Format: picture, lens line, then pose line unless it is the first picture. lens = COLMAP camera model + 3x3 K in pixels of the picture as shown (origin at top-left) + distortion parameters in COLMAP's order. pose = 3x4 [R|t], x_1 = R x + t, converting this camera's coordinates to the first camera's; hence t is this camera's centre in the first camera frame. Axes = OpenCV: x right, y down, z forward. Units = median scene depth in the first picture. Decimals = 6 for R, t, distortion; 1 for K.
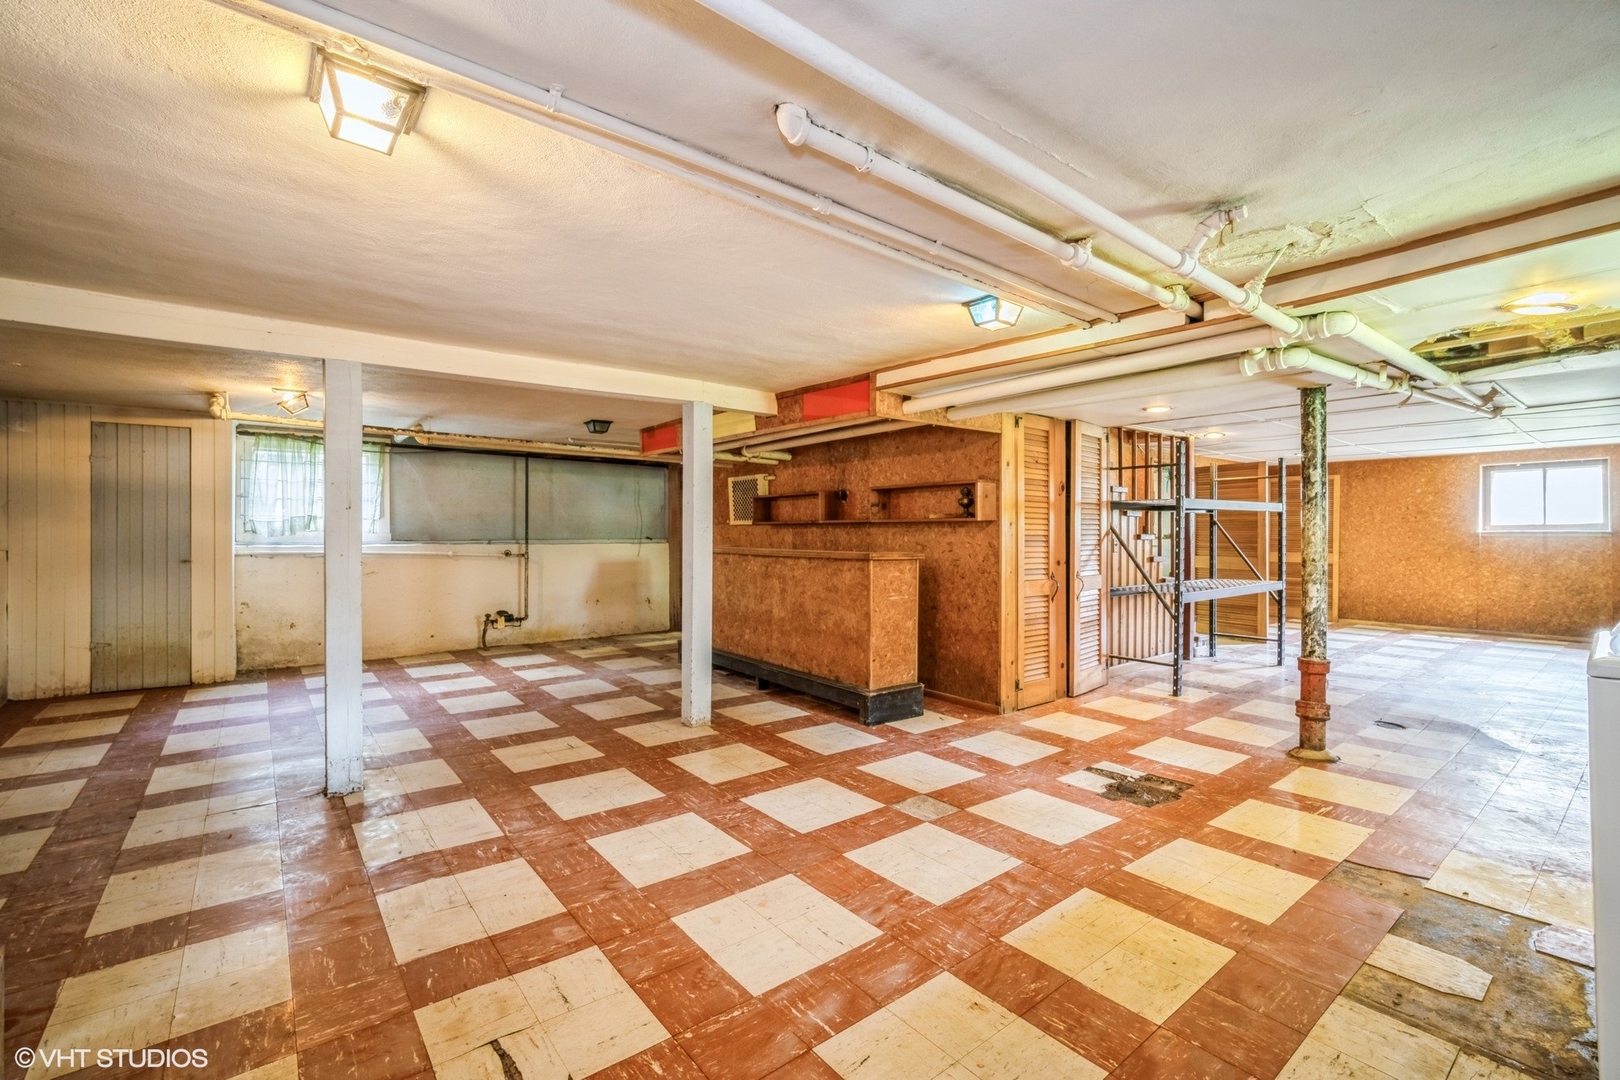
lens RADIAL K [[720.5, 0, 810.0], [0, 720.5, 540.0], [0, 0, 1]] dist [-0.003952, 0.000024]
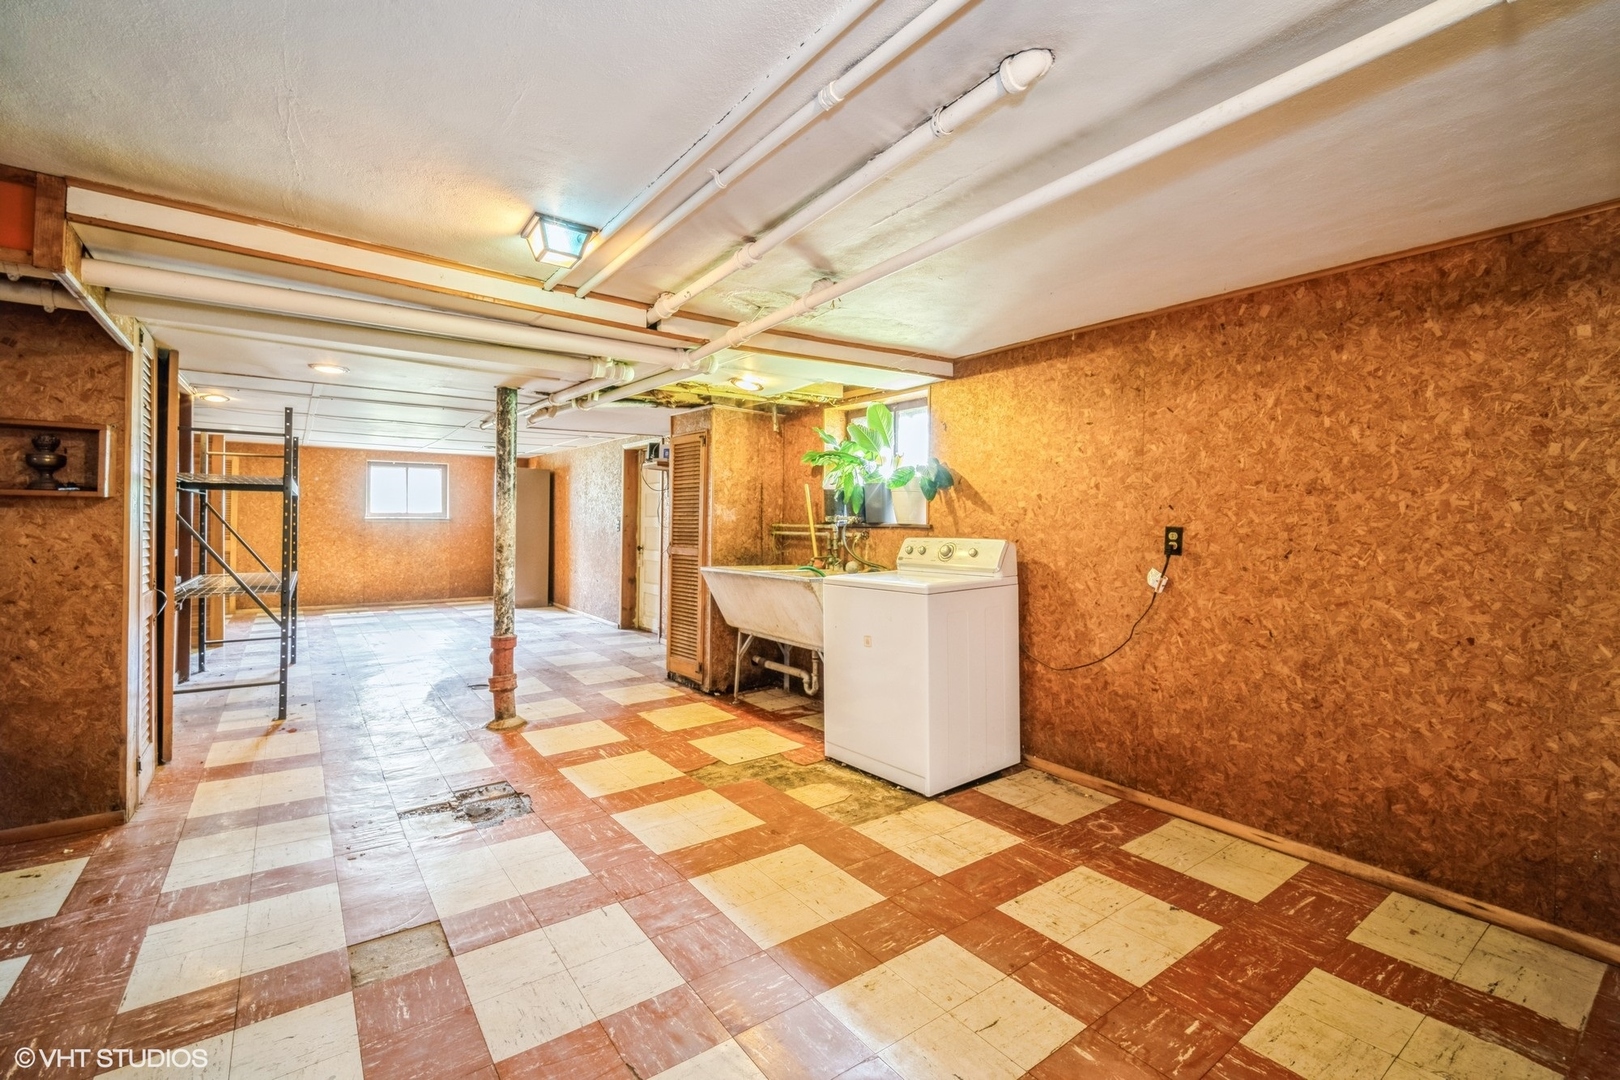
lens RADIAL K [[711.1, 0, 815.1], [0, 711.1, 527.3], [0, 0, 1]] dist [-0.003603, -0.000344]
pose [[0.022800, -0.007348, 0.999713, -0.377450], [0.002291, 0.999971, 0.007298, -0.006609], [-0.999737, 0.002124, 0.022816, 0.511777]]
